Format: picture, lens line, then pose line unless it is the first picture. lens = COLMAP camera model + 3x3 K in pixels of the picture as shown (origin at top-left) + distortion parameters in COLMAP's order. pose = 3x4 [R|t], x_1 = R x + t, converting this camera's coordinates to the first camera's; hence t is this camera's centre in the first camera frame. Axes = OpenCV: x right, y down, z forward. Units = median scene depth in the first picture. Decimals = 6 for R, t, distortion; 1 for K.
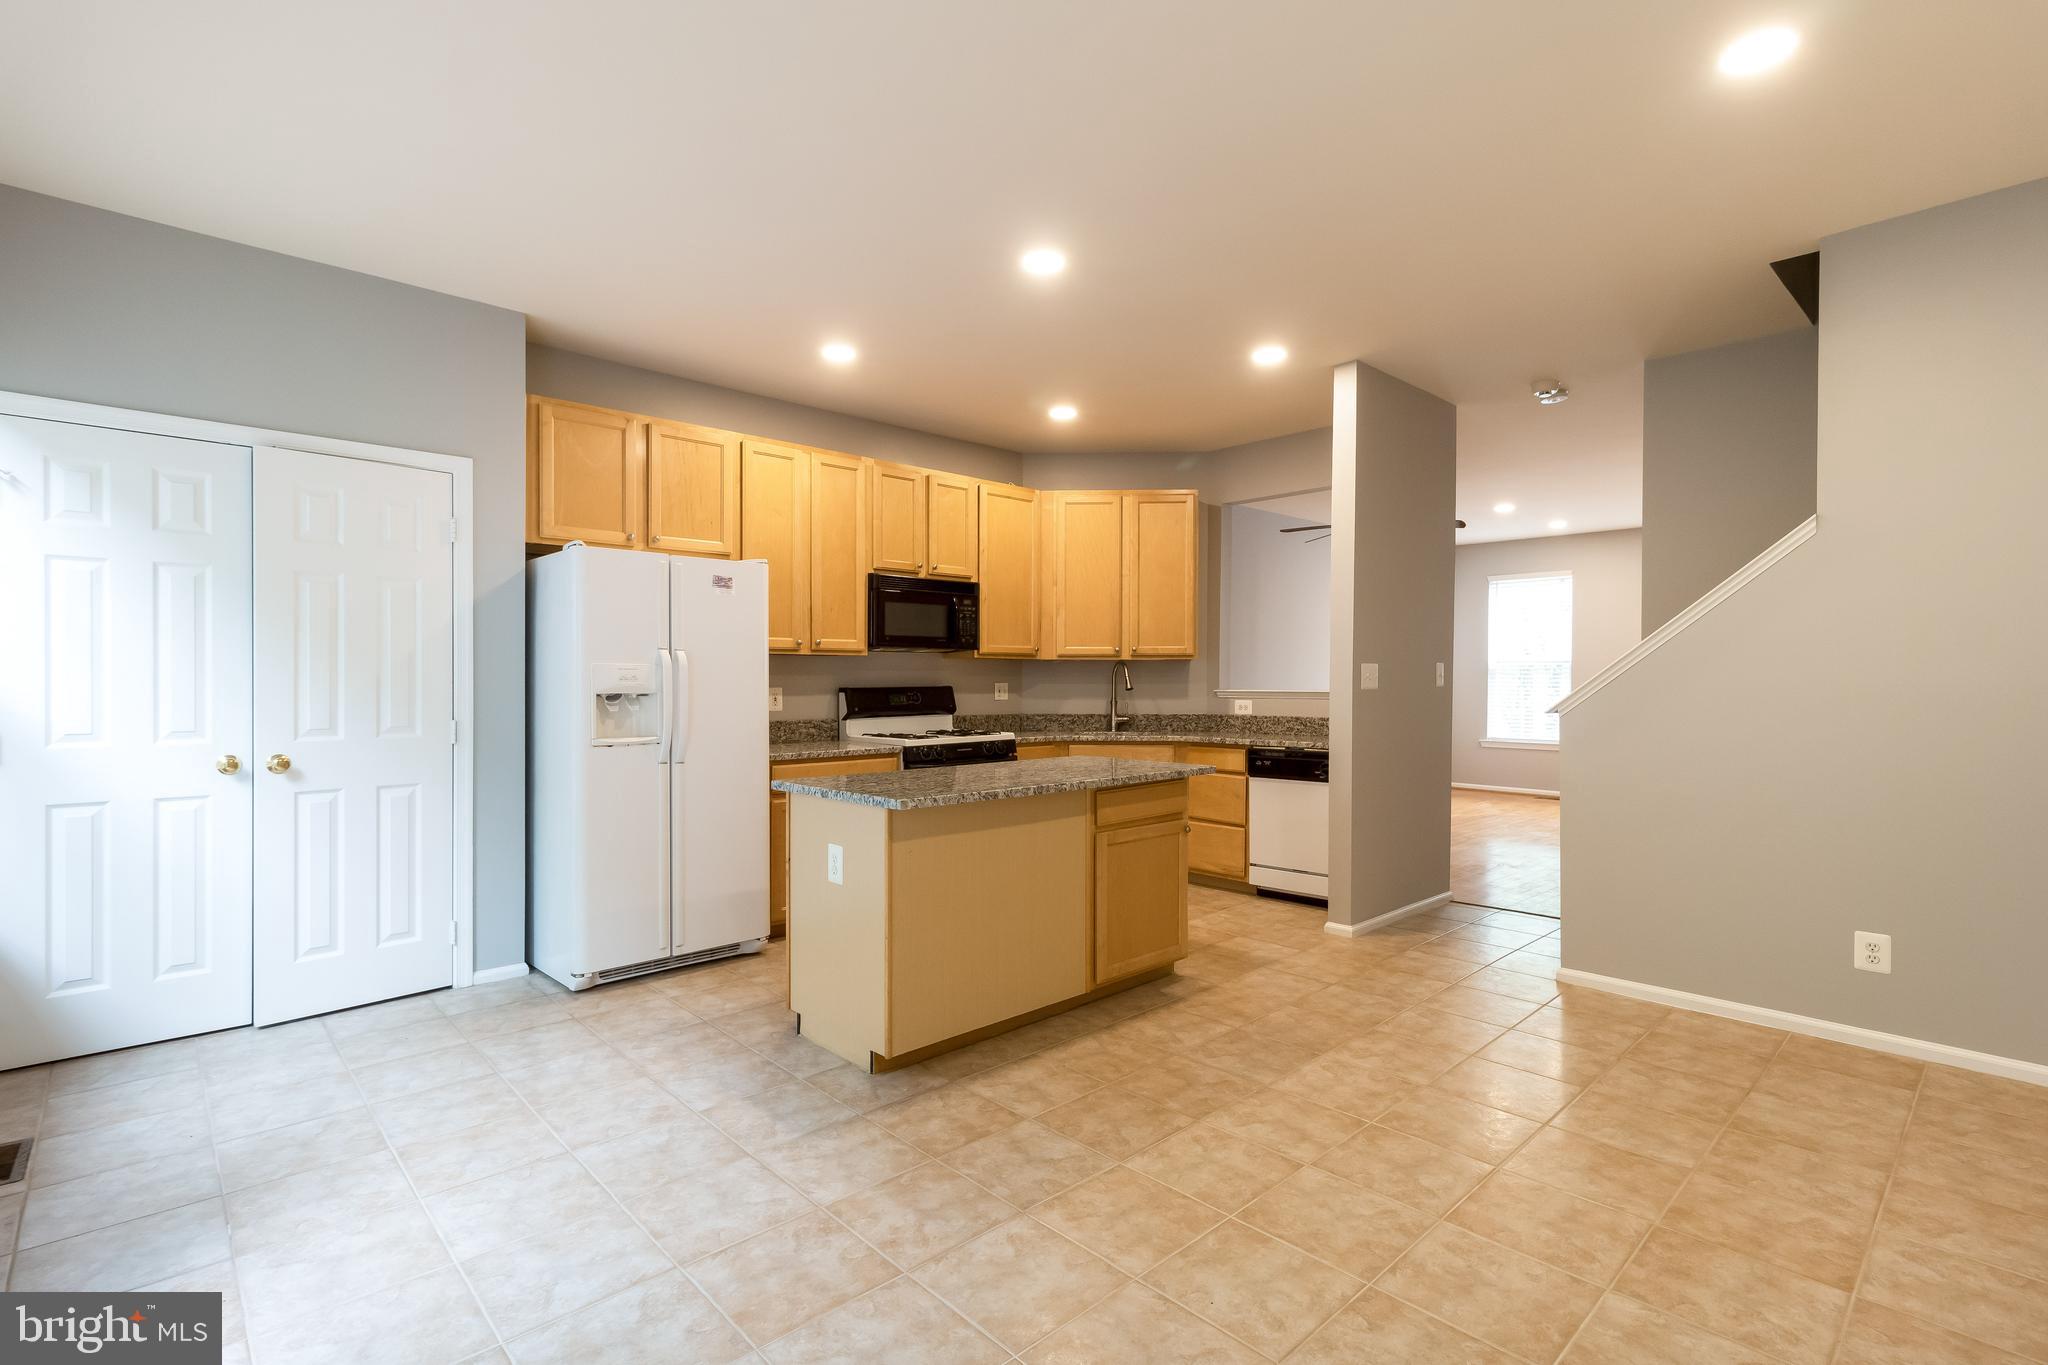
lens RADIAL K [[947.3, 0, 1013.6], [0, 947.3, 684.7], [0, 0, 1]] dist [0.000527, 0.000355]
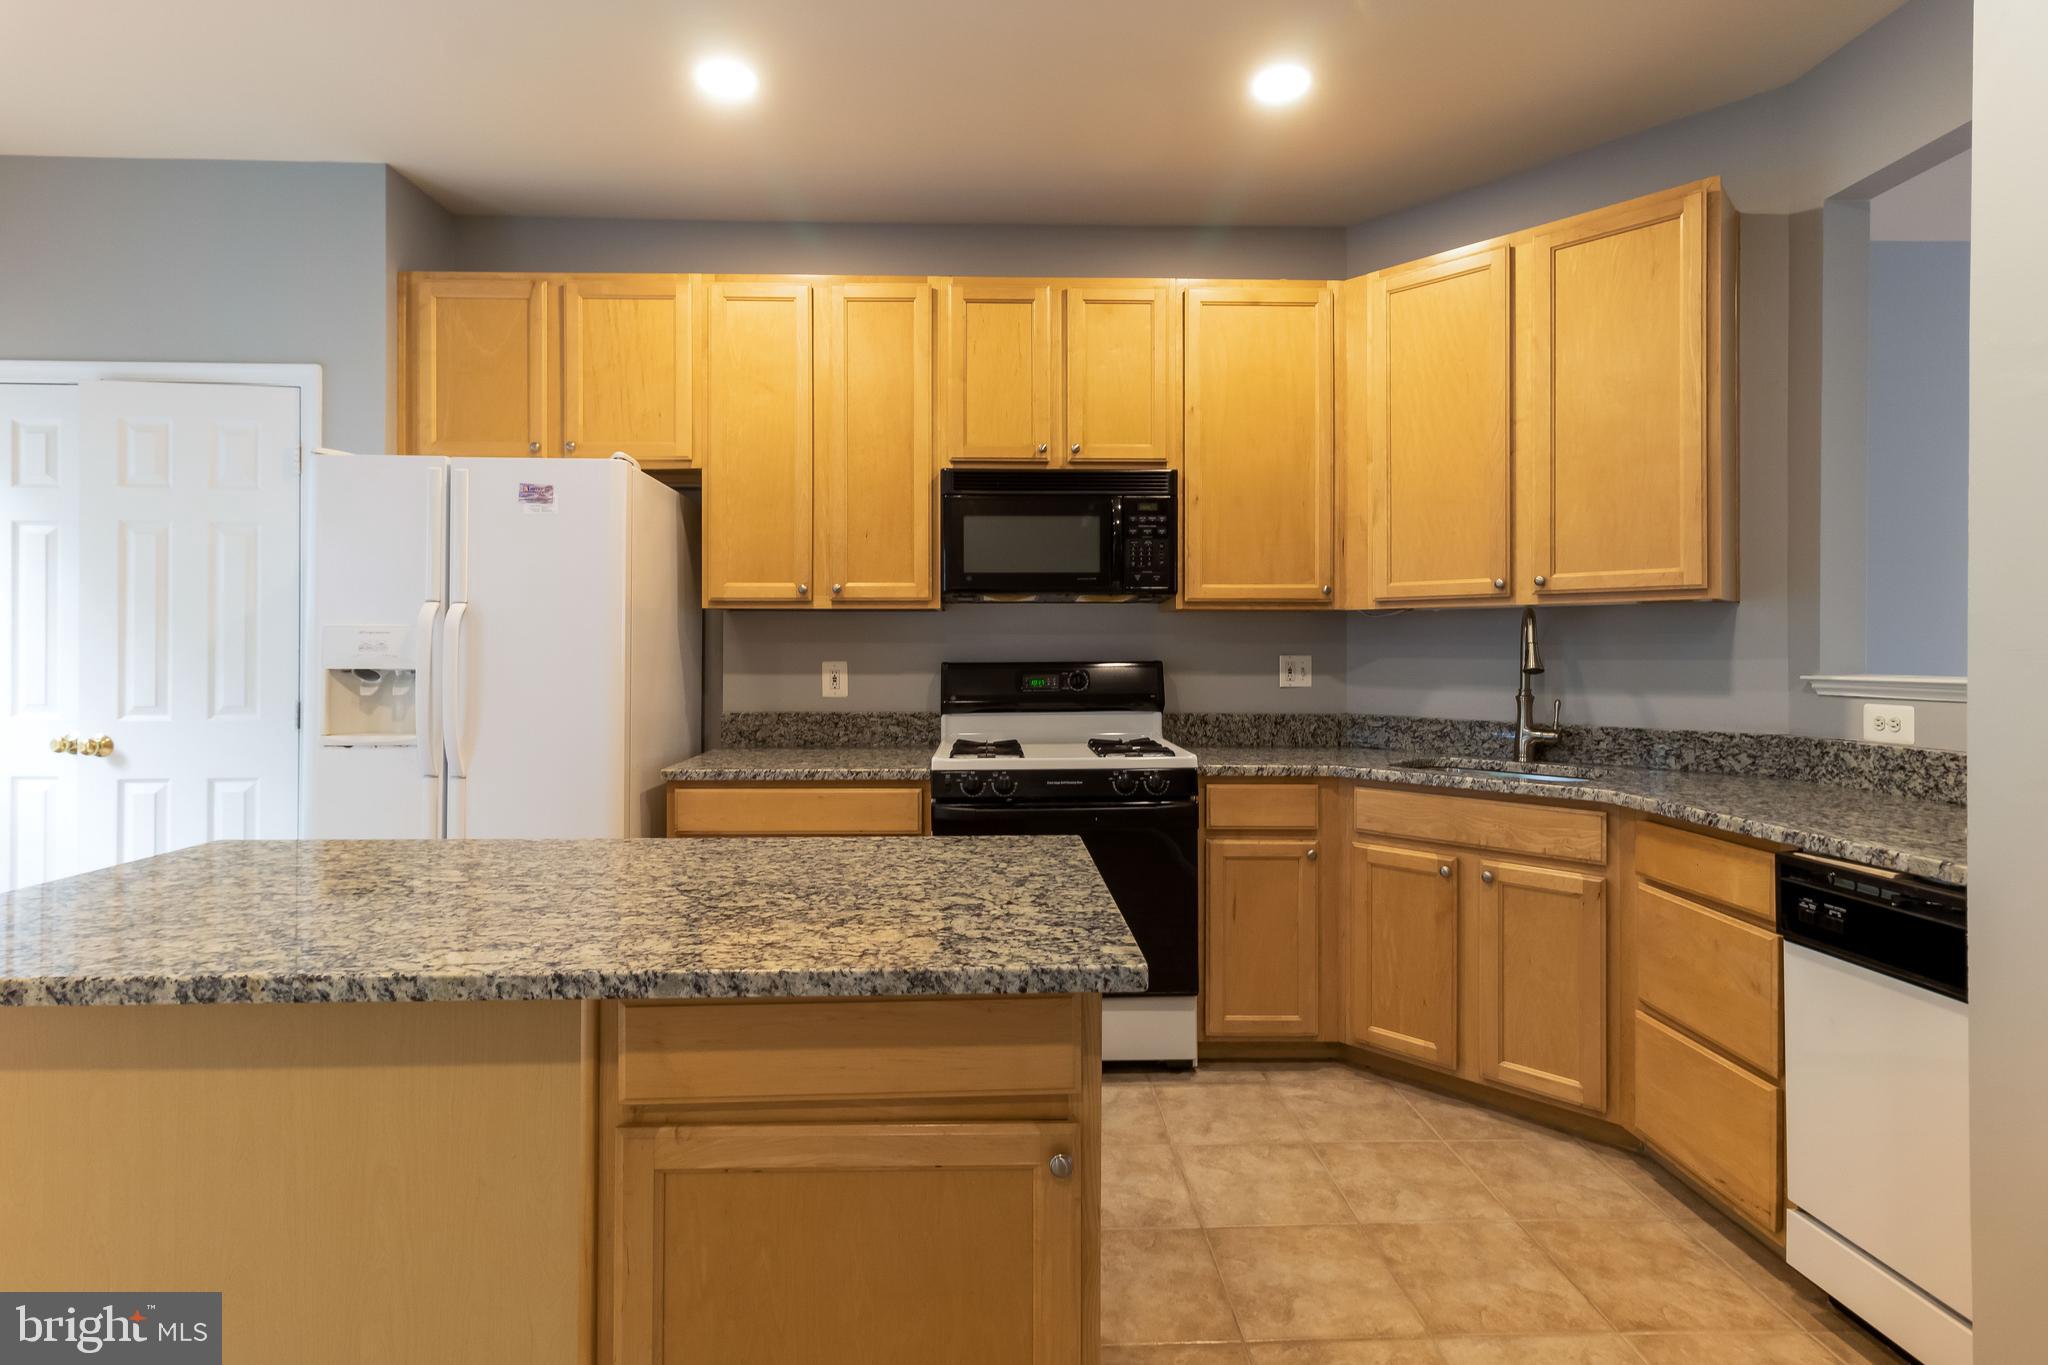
lens RADIAL K [[947.3, 0, 1035.4], [0, 947.3, 643.9], [0, 0, 1]] dist [0.000527, 0.000355]
pose [[0.749582, -0.004085, -0.661899, 0.264891], [-0.004763, 0.999922, -0.011566, -0.001802], [0.661894, 0.011822, 0.749504, 0.556903]]
